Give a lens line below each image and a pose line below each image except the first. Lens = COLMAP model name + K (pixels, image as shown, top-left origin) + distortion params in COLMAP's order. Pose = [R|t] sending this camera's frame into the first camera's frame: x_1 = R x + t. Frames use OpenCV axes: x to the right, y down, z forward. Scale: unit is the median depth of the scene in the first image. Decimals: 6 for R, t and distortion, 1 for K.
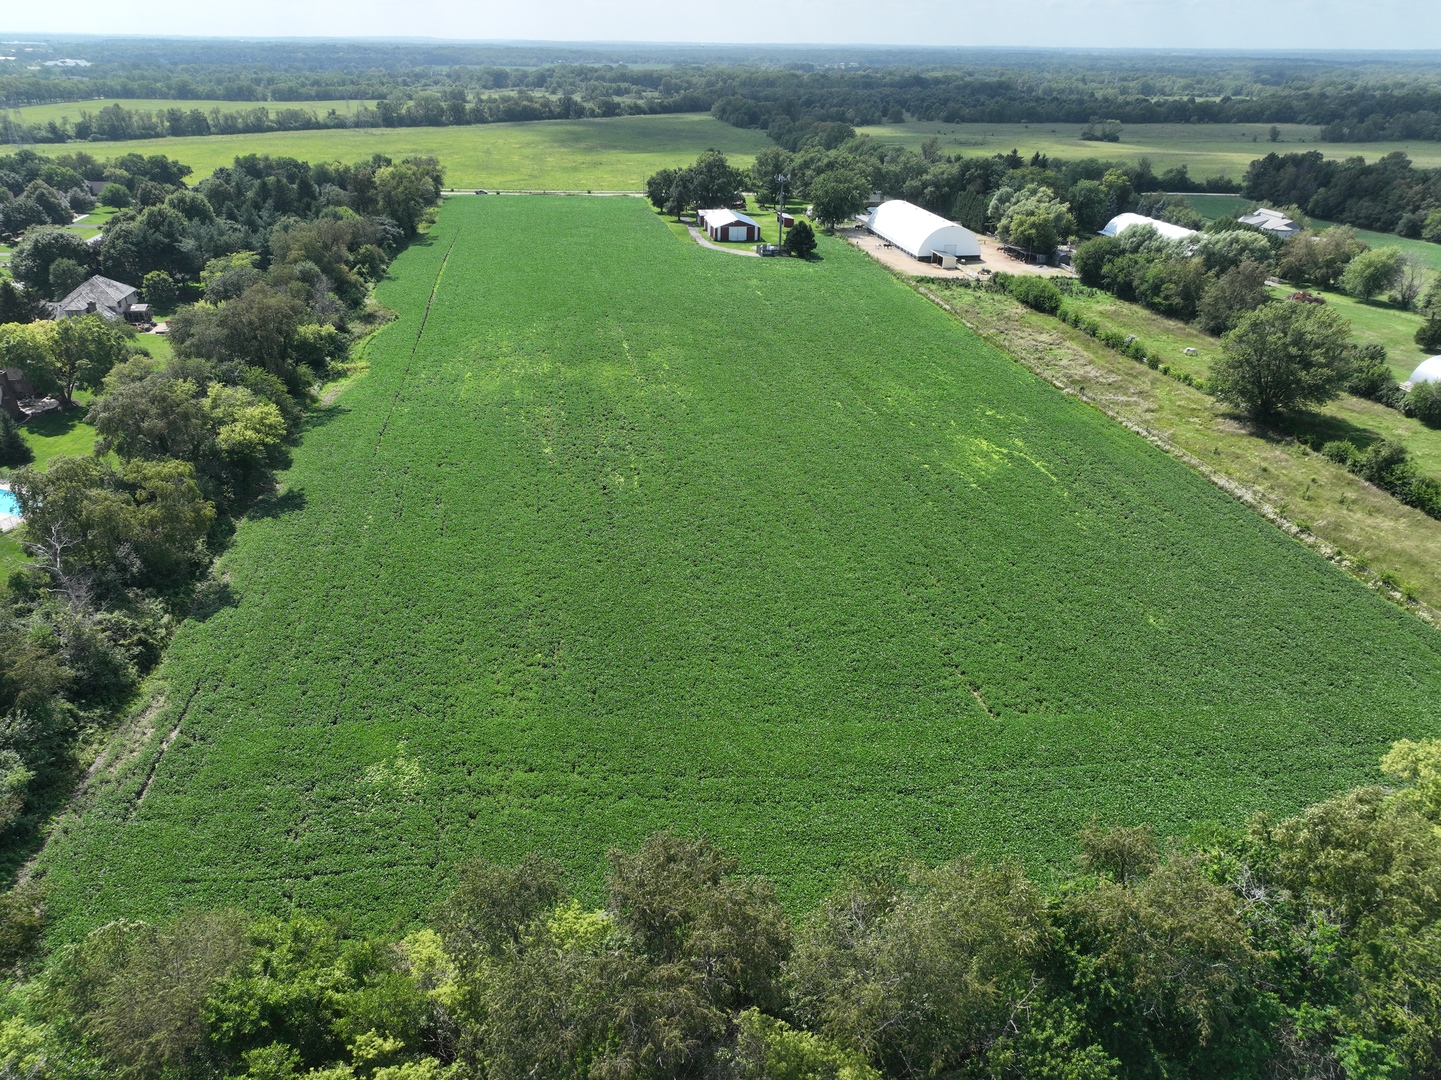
lens RADIAL K [[1009.5, 0, 715.6], [0, 1009.5, 537.8], [0, 0, 1]] dist [-0.009715, 0.028209]
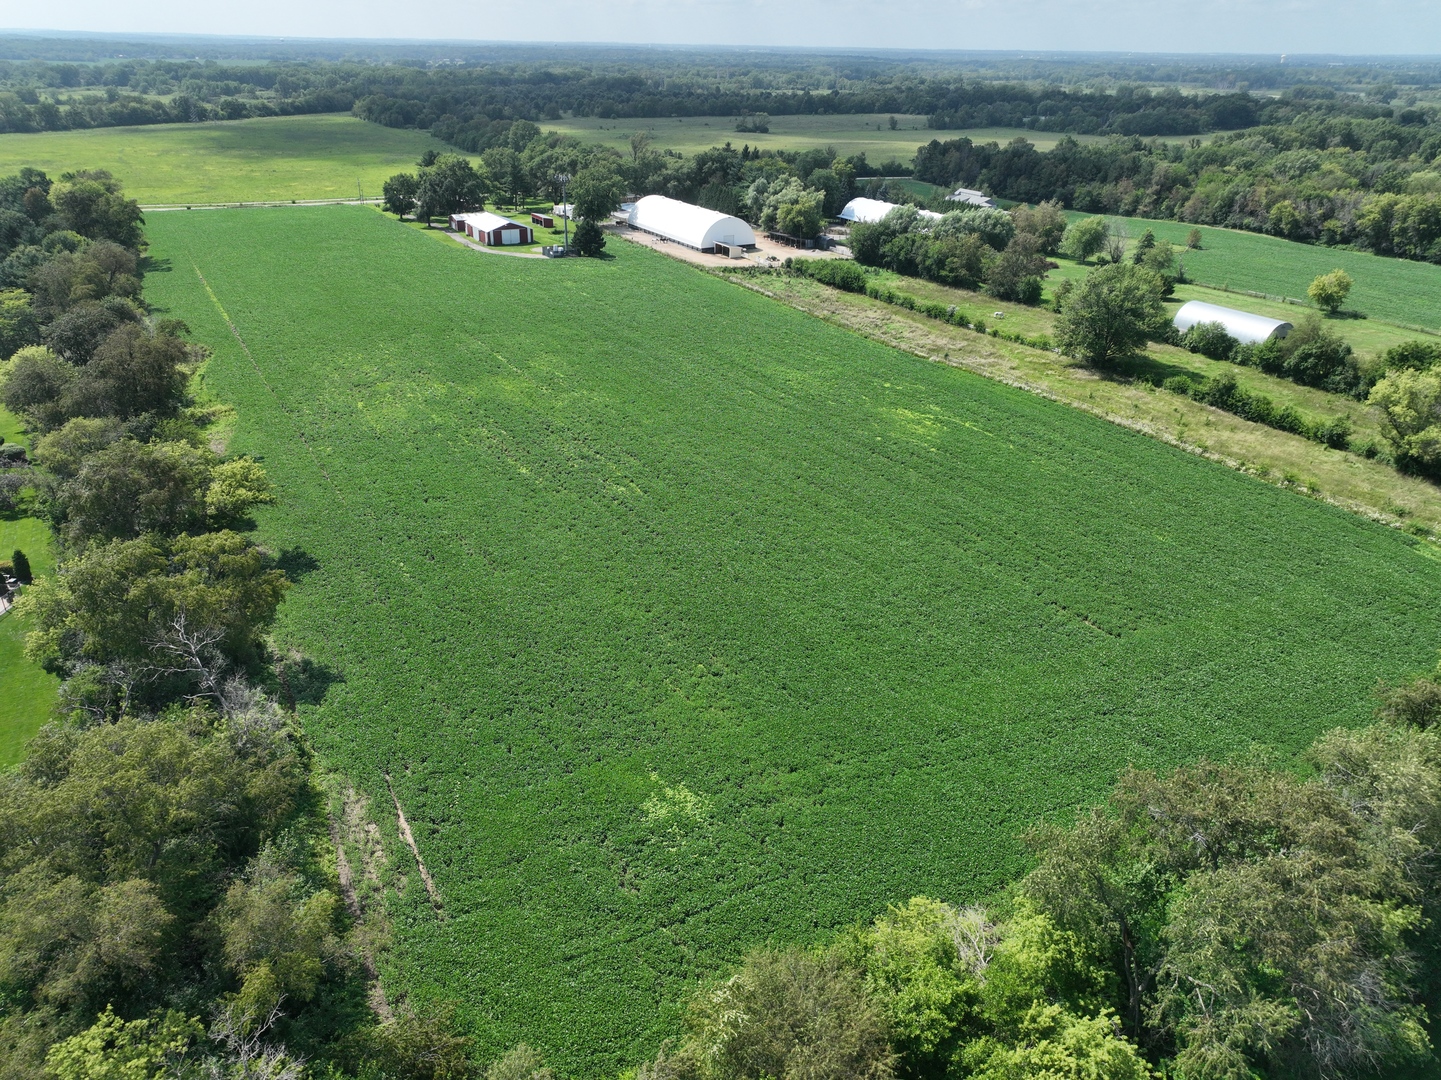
lens RADIAL K [[1009.5, 0, 713.7], [0, 1009.5, 544.7], [0, 0, 1]] dist [-0.009715, 0.028209]
pose [[0.935342, -0.155234, 0.317865, -0.184480], [0.152412, 0.987736, 0.033894, -0.013099], [-0.319228, 0.016744, 0.947530, 0.022476]]
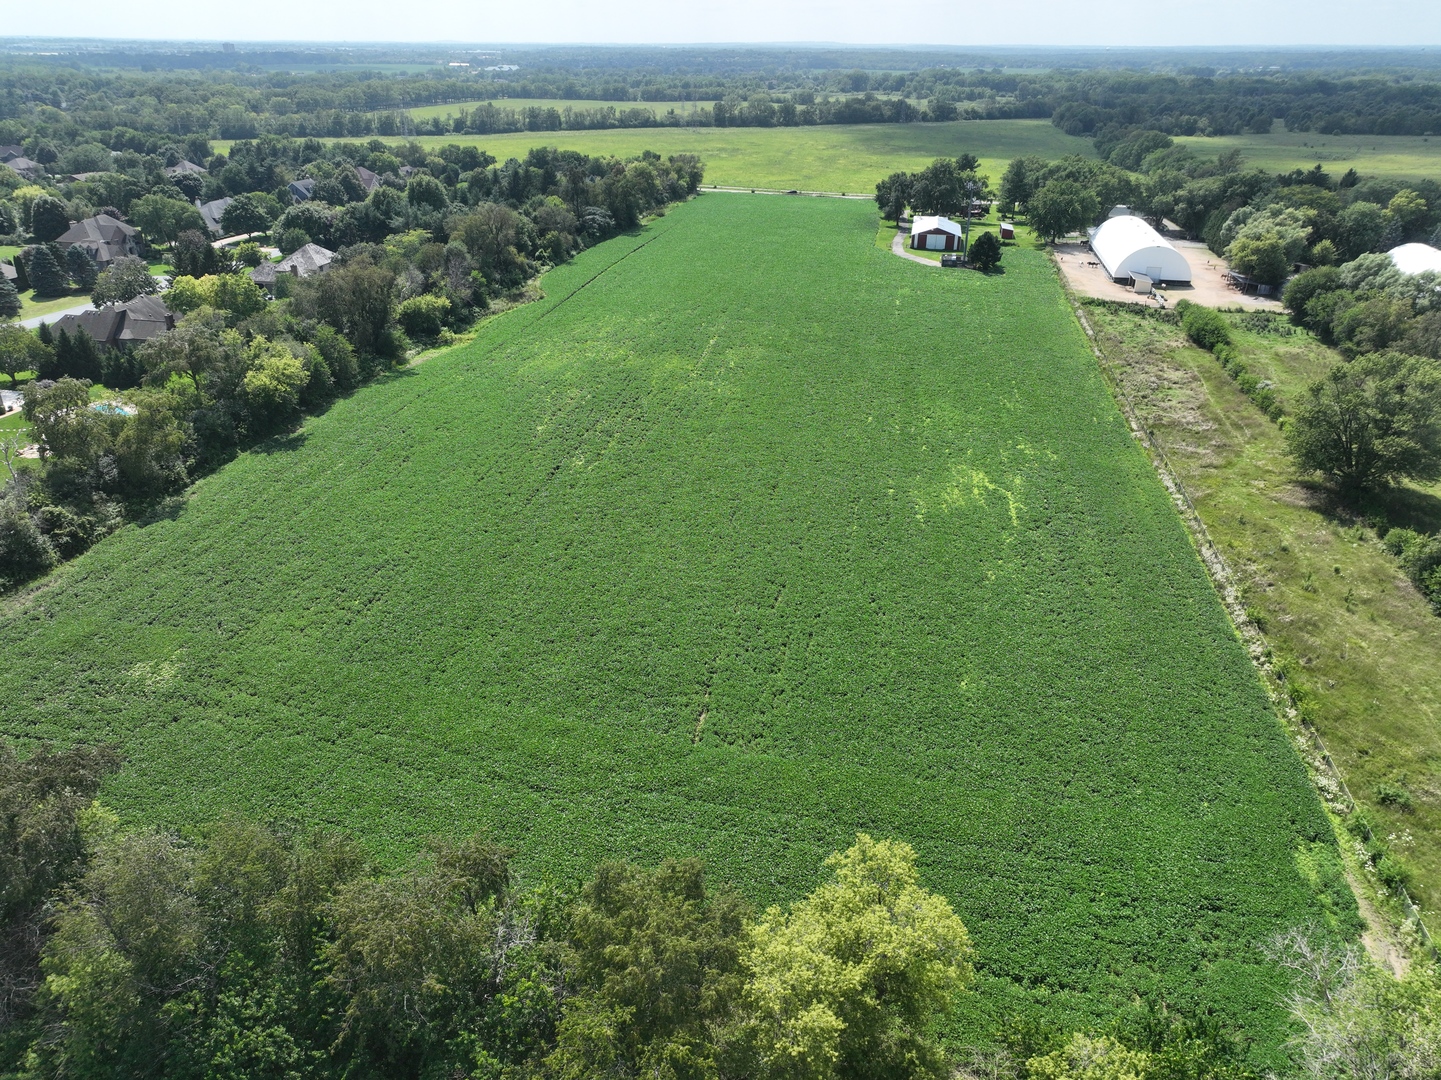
lens RADIAL K [[1009.5, 0, 718.3], [0, 1009.5, 537.0], [0, 0, 1]] dist [-0.009715, 0.028209]
pose [[0.937566, 0.149070, -0.314241, 0.210303], [-0.150399, 0.988420, 0.020160, -0.013559], [0.313607, 0.028361, 0.949129, 0.034353]]
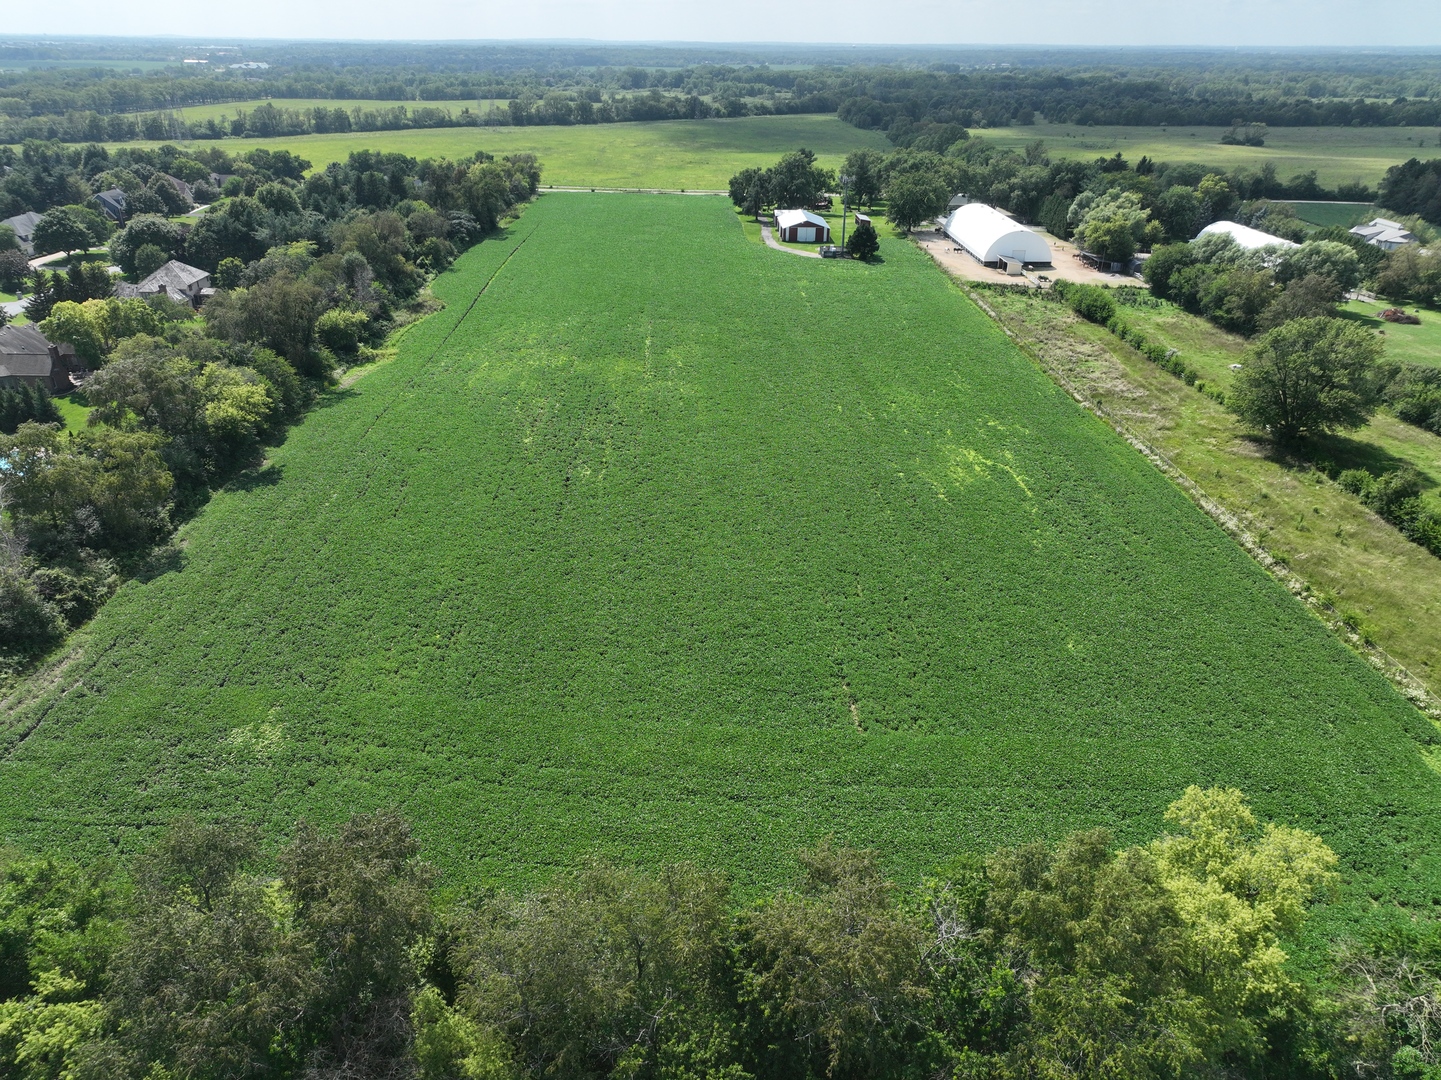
lens RADIAL K [[1009.5, 0, 716.7], [0, 1009.5, 537.1], [0, 0, 1]] dist [-0.009715, 0.028209]
pose [[0.990573, 0.057870, -0.124160, 0.091757], [-0.058037, 0.998312, 0.002273, -0.001351], [0.124082, 0.004954, 0.992260, 0.006029]]
